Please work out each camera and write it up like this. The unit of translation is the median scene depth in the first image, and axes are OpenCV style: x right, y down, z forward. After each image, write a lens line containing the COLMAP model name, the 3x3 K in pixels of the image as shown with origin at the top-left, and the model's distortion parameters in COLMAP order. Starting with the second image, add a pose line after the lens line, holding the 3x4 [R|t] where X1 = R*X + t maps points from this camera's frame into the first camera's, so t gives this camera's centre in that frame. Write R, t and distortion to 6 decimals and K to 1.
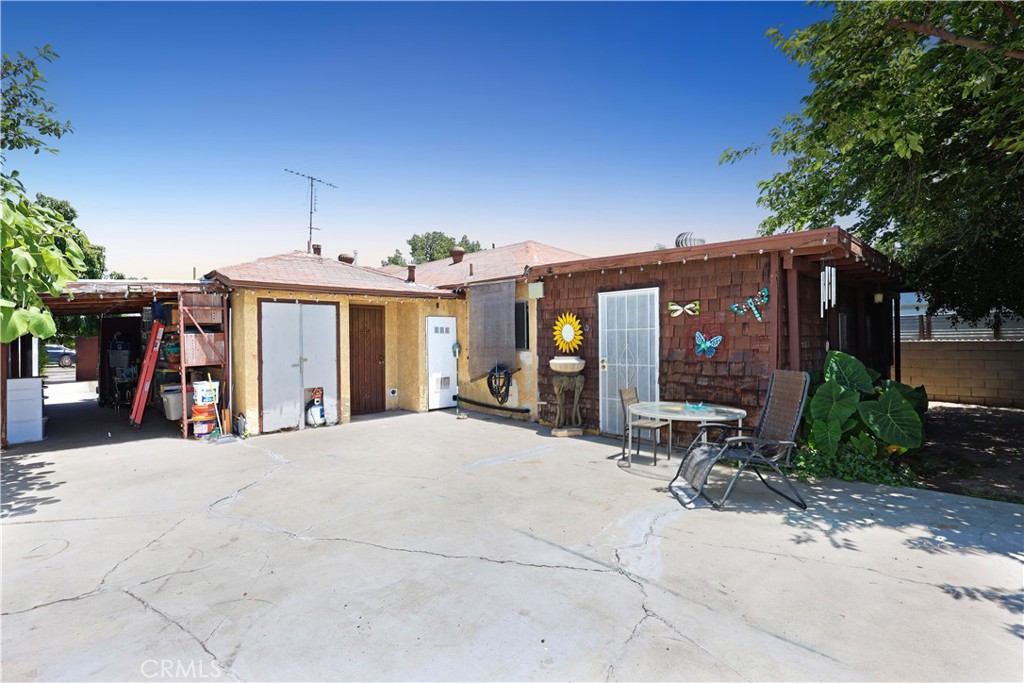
lens RADIAL K [[491.3, 0, 502.9], [0, 491.3, 332.8], [0, 0, 1]] dist [-0.002392, 0.001440]
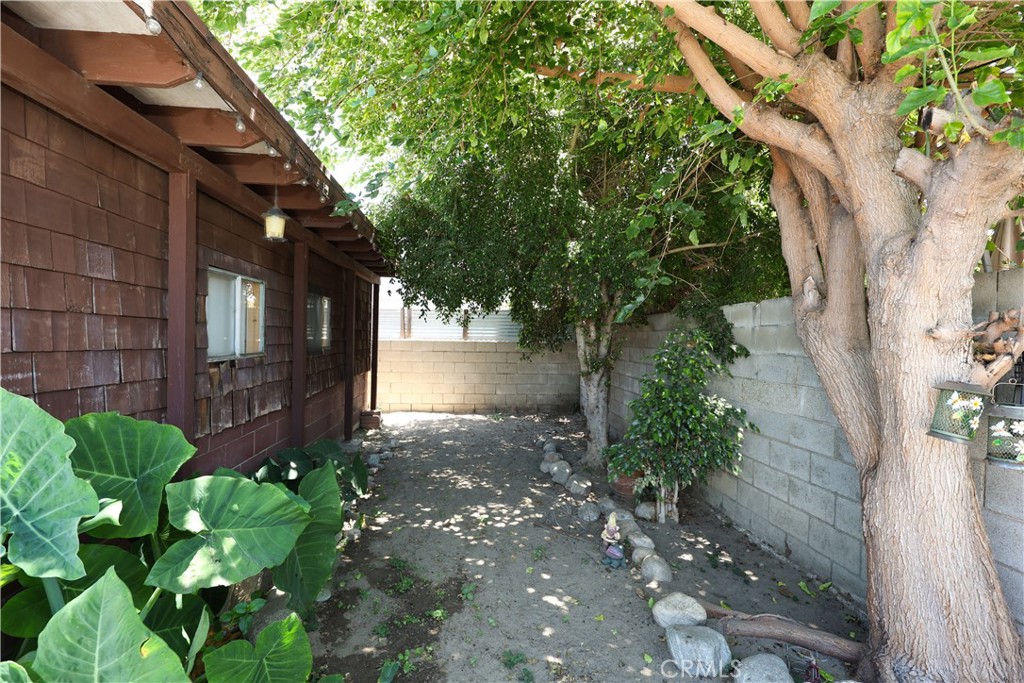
lens RADIAL K [[491.3, 0, 512.1], [0, 491.3, 340.9], [0, 0, 1]] dist [-0.002392, 0.001440]
pose [[0.628269, 0.019337, 0.777756, 0.371831], [-0.035257, 0.999372, 0.003634, 0.010469], [-0.777197, -0.029704, 0.628556, 0.378913]]
